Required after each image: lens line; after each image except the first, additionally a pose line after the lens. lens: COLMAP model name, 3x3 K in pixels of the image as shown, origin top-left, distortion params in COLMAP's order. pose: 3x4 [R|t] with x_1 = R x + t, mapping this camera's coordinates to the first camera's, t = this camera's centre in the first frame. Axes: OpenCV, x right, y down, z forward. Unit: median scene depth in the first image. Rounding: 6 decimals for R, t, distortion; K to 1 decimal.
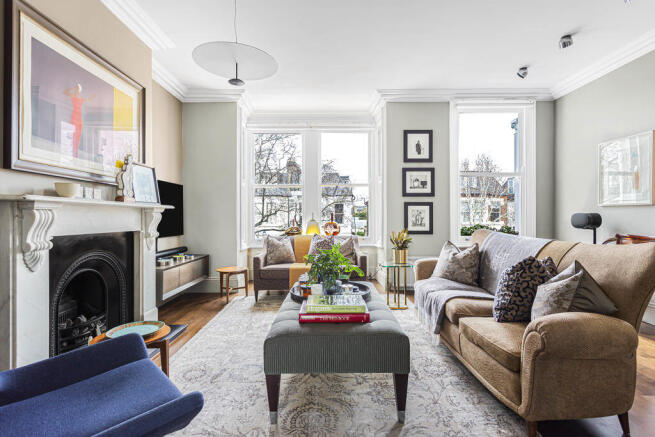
lens RADIAL K [[313.9, 0, 327.5], [0, 313.9, 218.5], [0, 0, 1]] dist [0.000239, 0.000109]
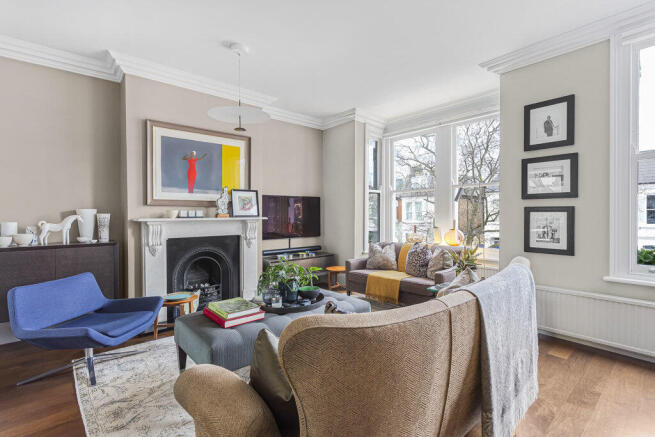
lens RADIAL K [[308.0, 0, 331.9], [0, 308.0, 217.2], [0, 0, 1]] dist [0.002011, 0.000148]
pose [[0.666245, 0.008362, -0.745686, 0.477923], [0.001026, 0.999926, 0.012130, -0.037836], [0.745733, -0.008846, 0.666187, 0.204437]]
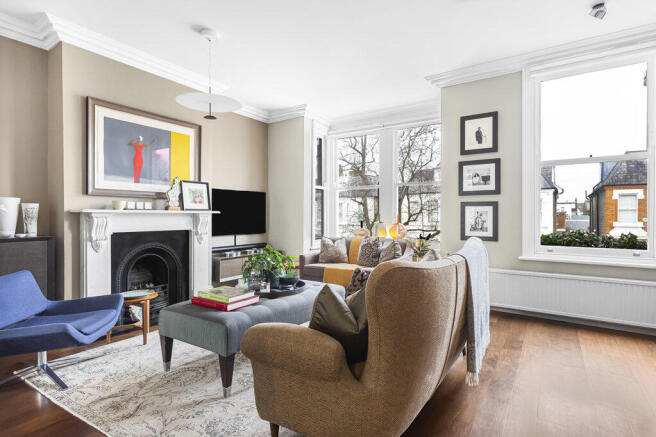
lens RADIAL K [[332.5, 0, 332.8], [0, 332.5, 218.0], [0, 0, 1]] dist [0.003216, 0.001057]
pose [[0.840181, 0.005065, -0.542282, 0.443385], [-0.001767, 0.999977, 0.006603, -0.014386], [0.542302, -0.004589, 0.840171, 0.056648]]
